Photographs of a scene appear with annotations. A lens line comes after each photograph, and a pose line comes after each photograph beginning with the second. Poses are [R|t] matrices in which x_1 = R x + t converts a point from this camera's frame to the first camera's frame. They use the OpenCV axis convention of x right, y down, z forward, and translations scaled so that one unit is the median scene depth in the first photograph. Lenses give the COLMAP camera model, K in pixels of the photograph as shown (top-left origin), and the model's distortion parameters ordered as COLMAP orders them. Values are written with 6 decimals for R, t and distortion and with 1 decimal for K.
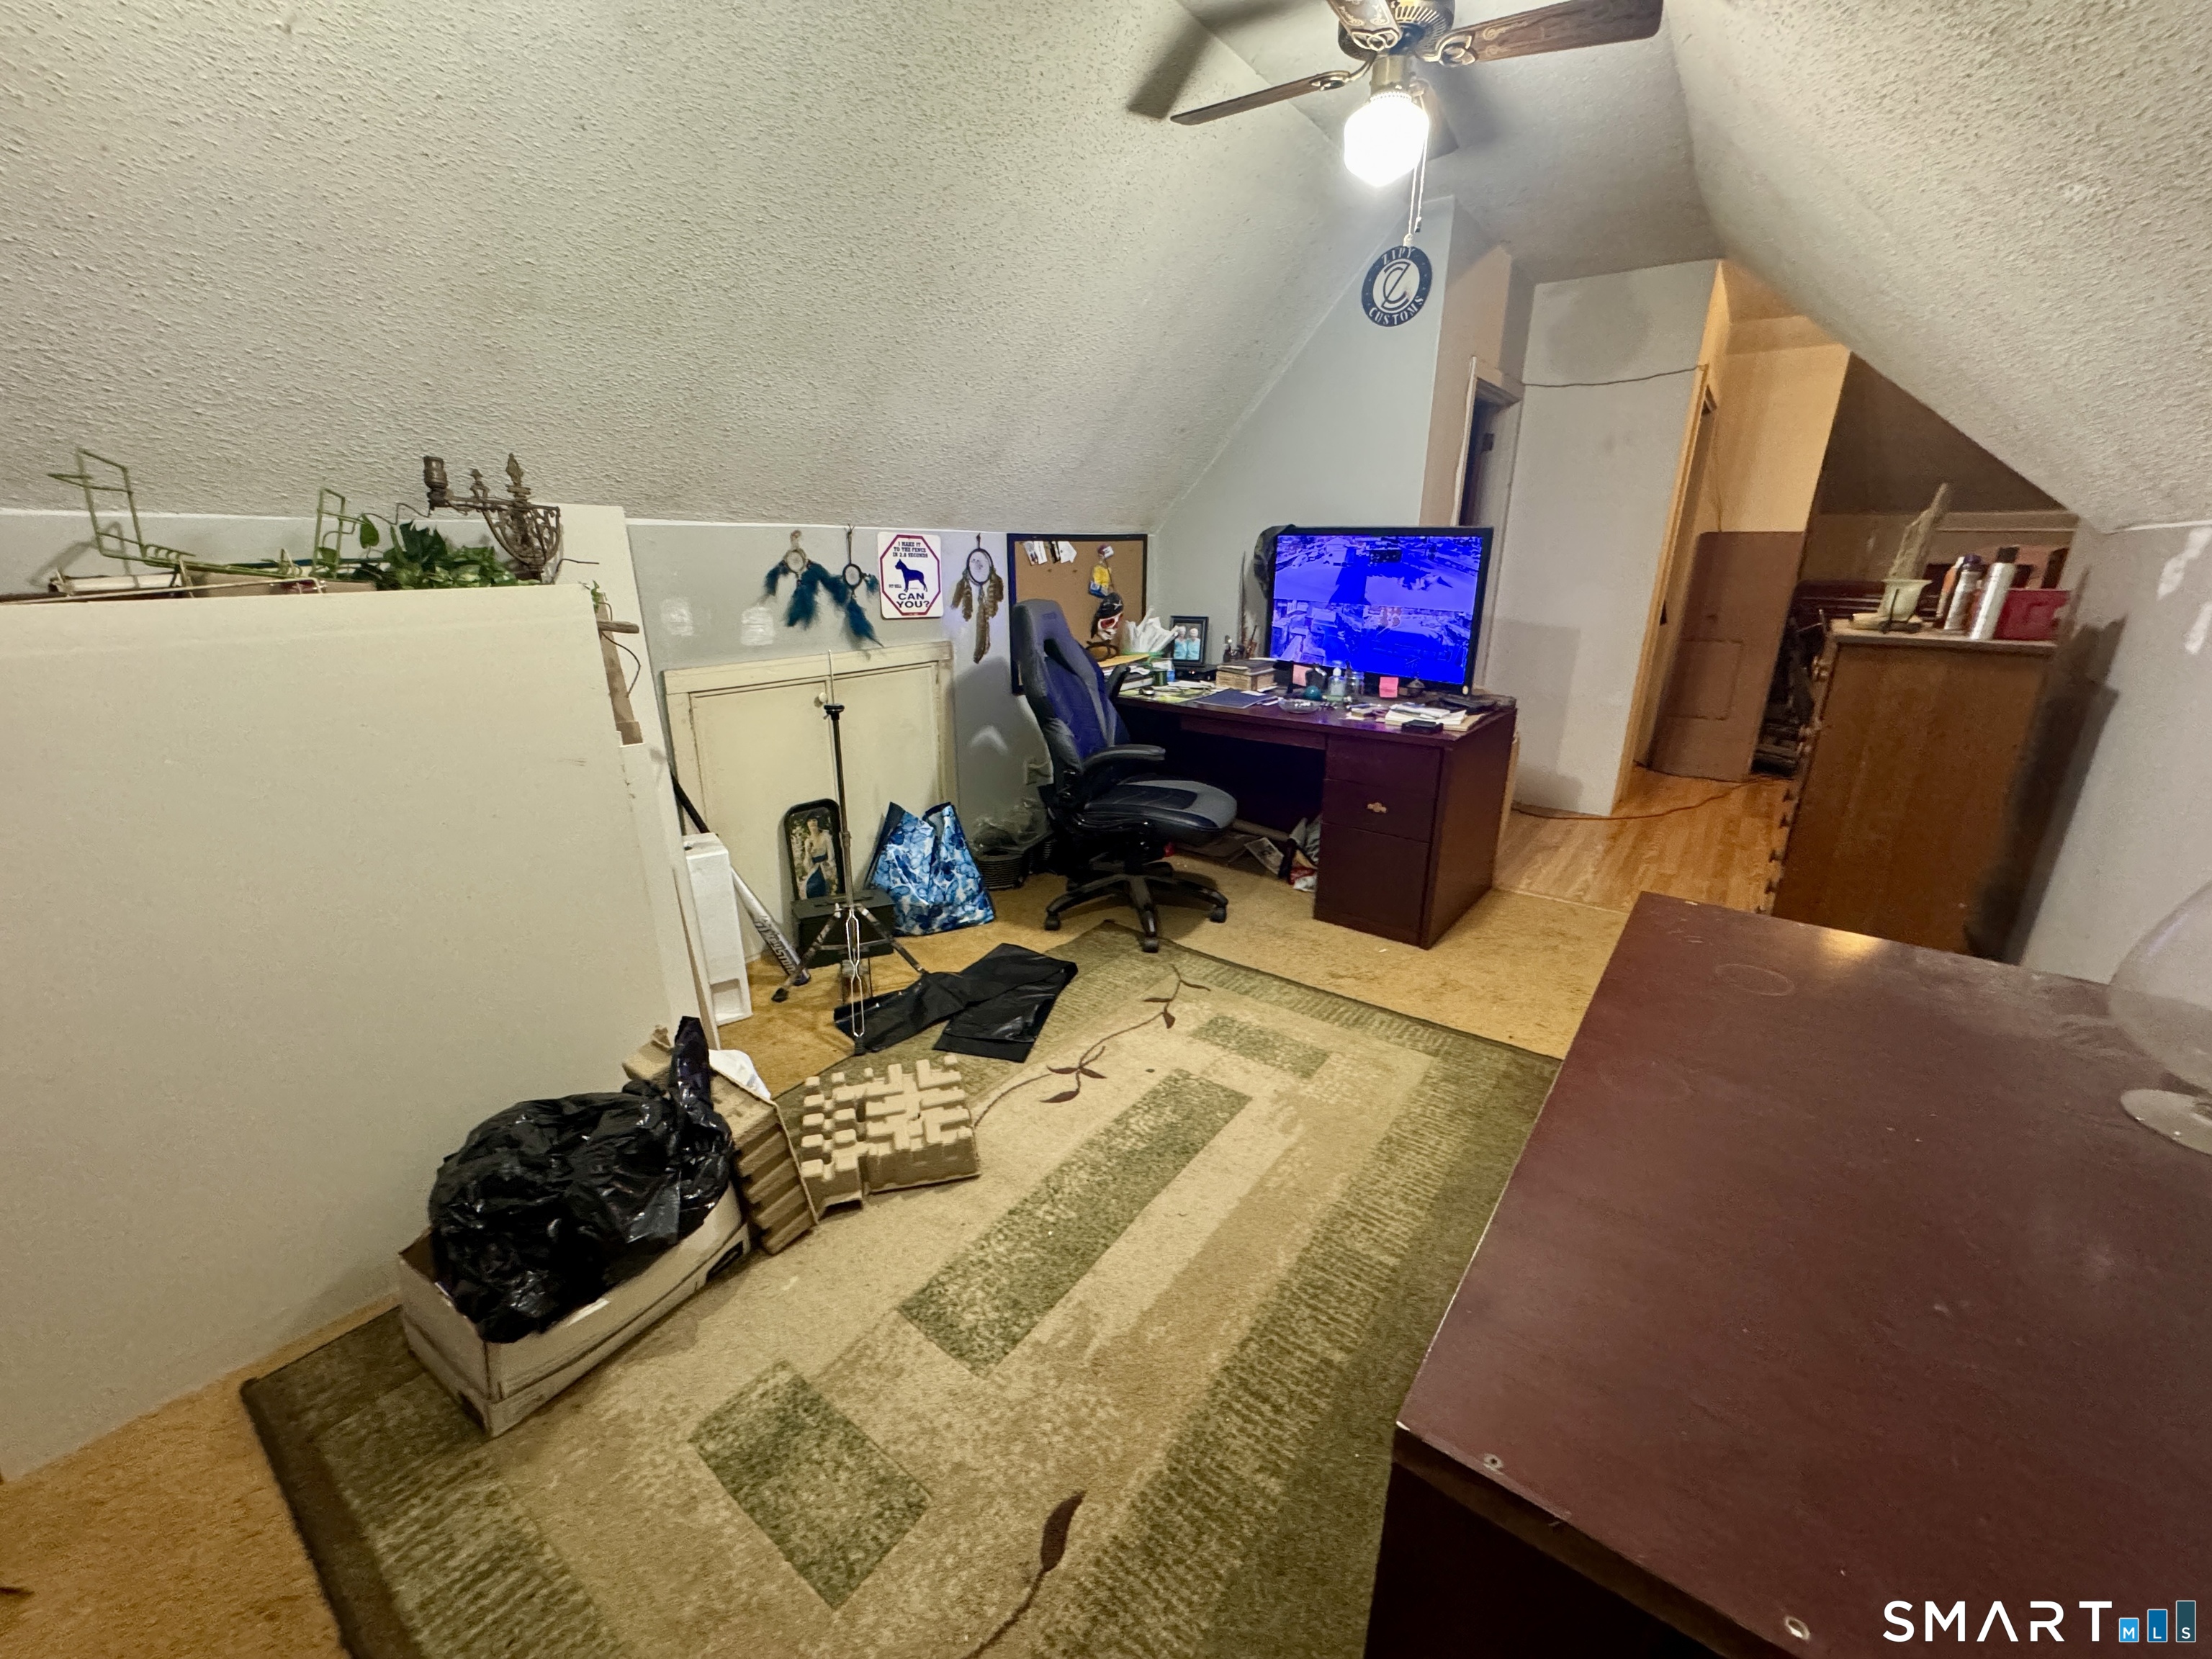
lens RADIAL K [[881.6, 0, 1106.0], [0, 881.6, 829.5], [0, 0, 1]] dist [-0.002079, -0.000514]
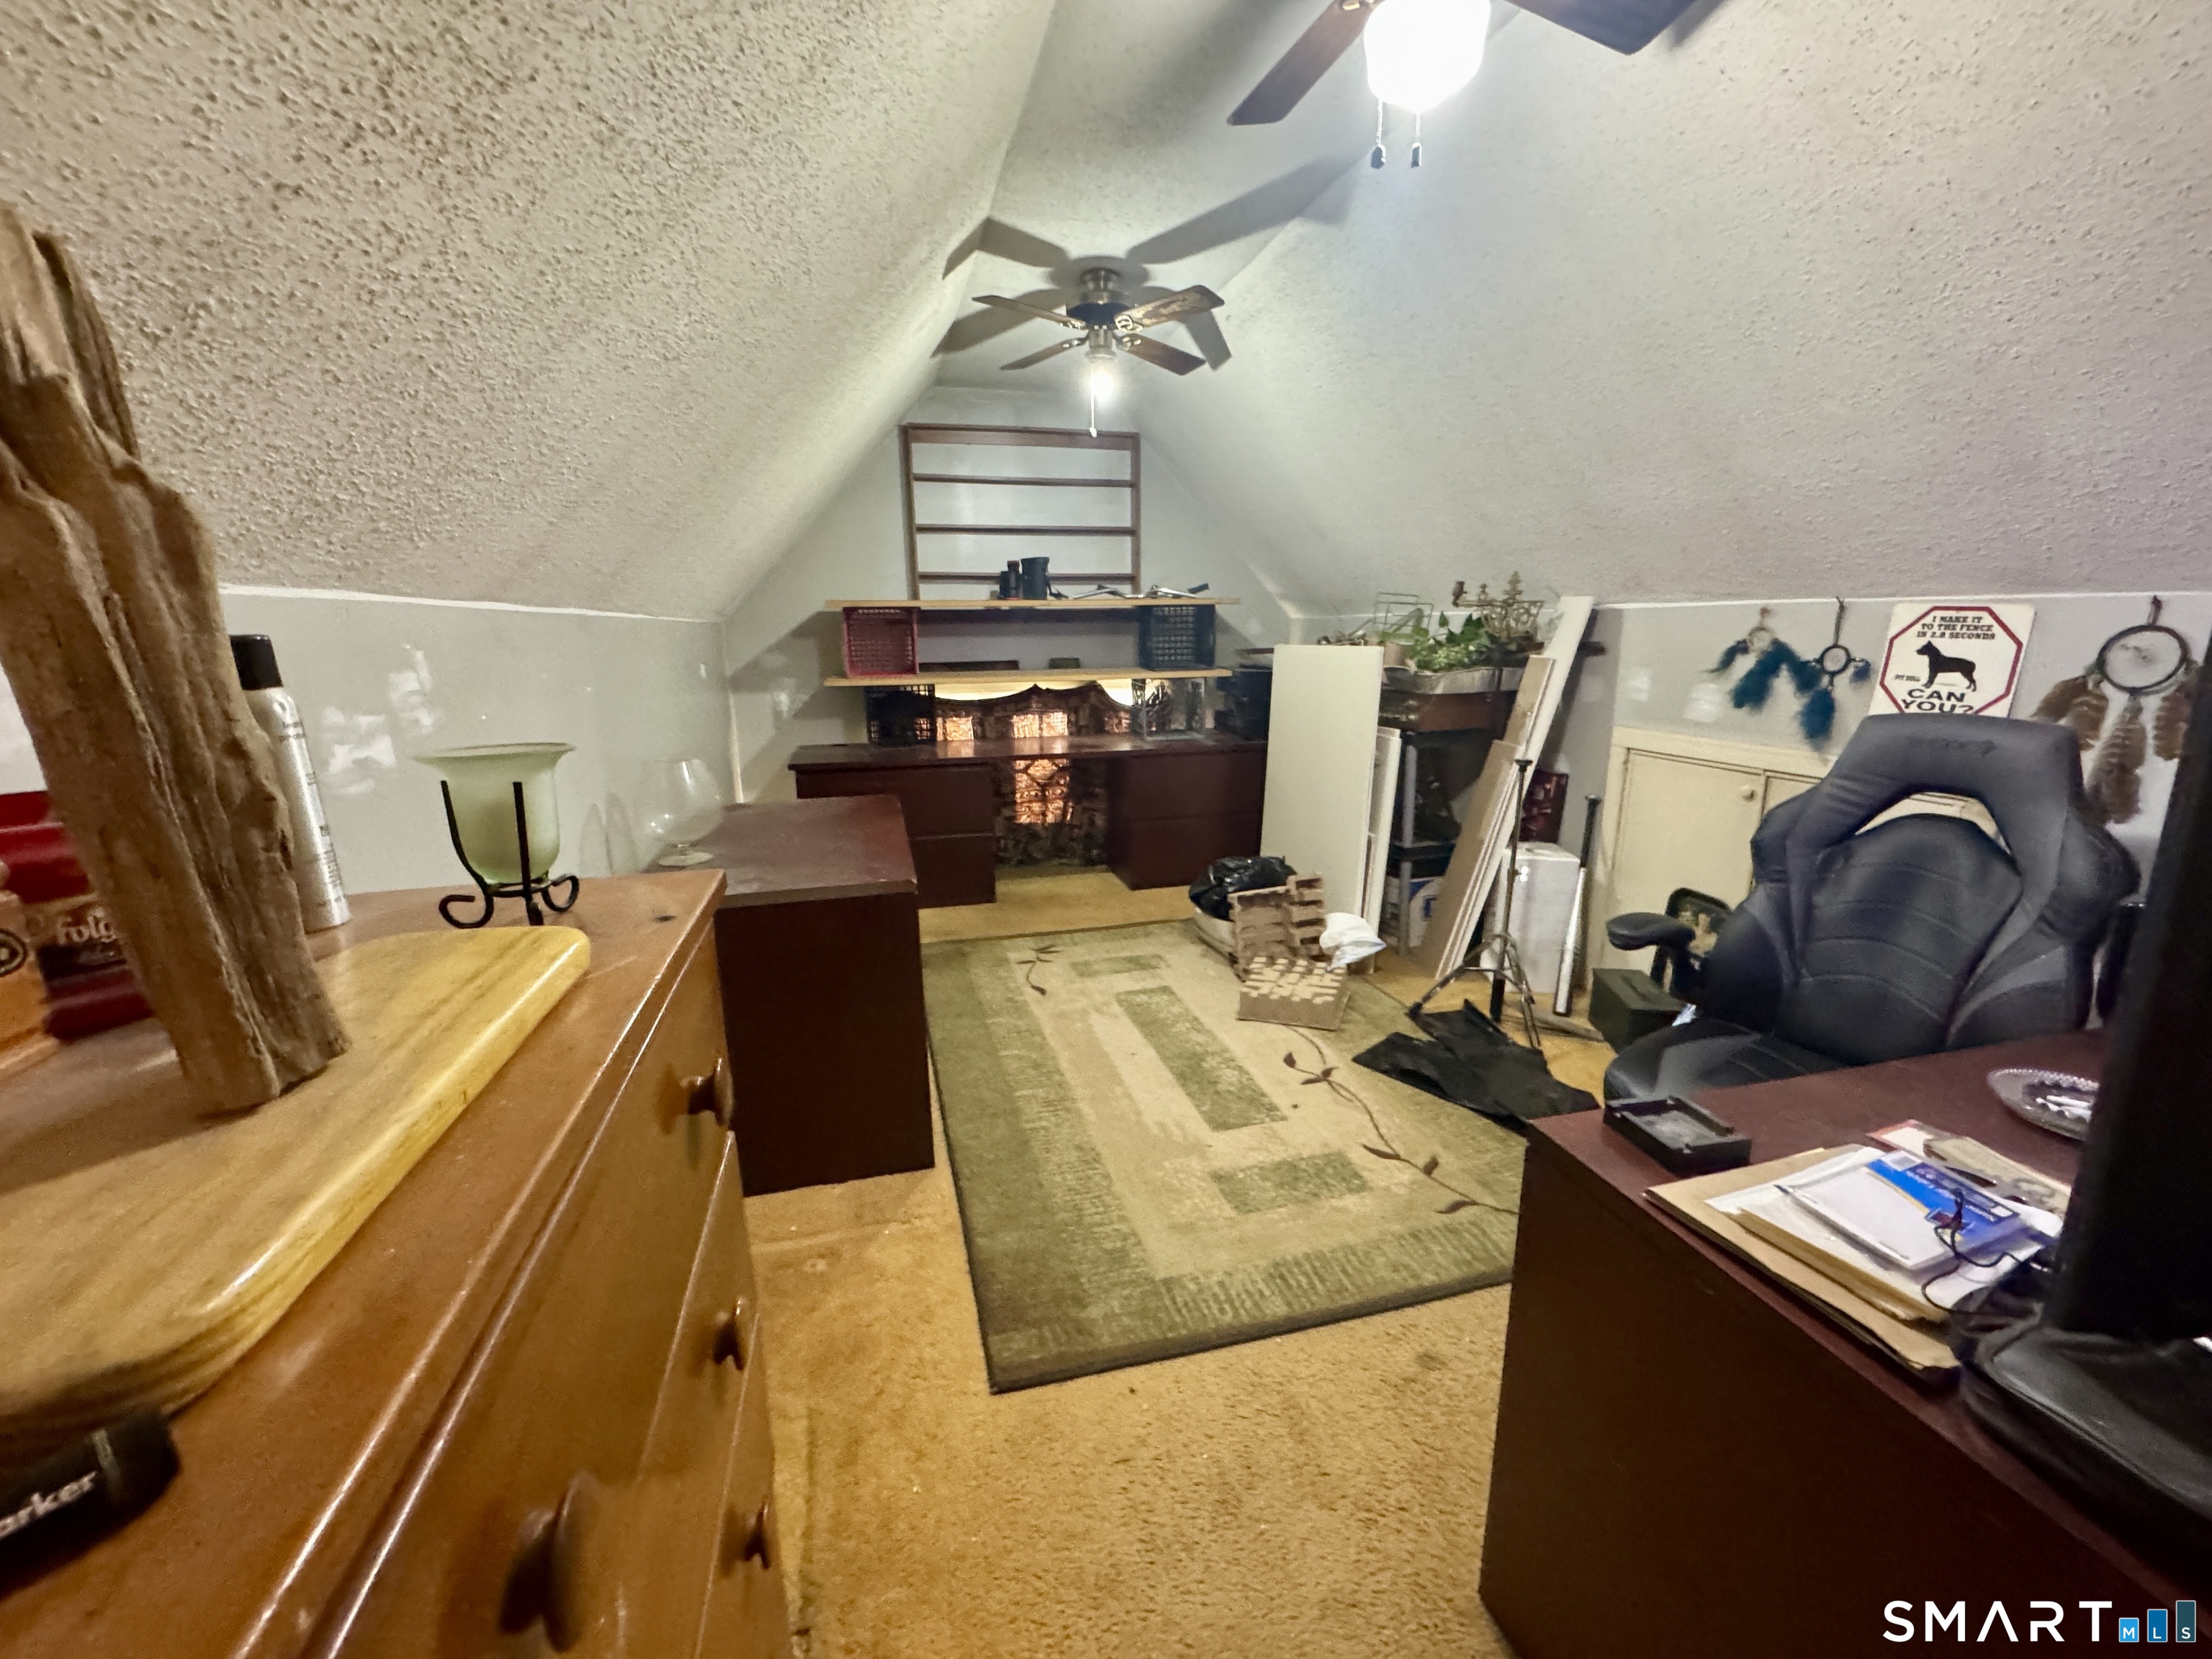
lens RADIAL K [[881.6, 0, 1106.0], [0, 881.6, 829.5], [0, 0, 1]] dist [-0.002079, -0.000514]
pose [[-0.617330, 0.176632, -0.766619, 0.807691], [-0.234193, 0.889029, 0.393423, -0.331965], [0.751038, 0.422409, -0.507457, 1.042218]]
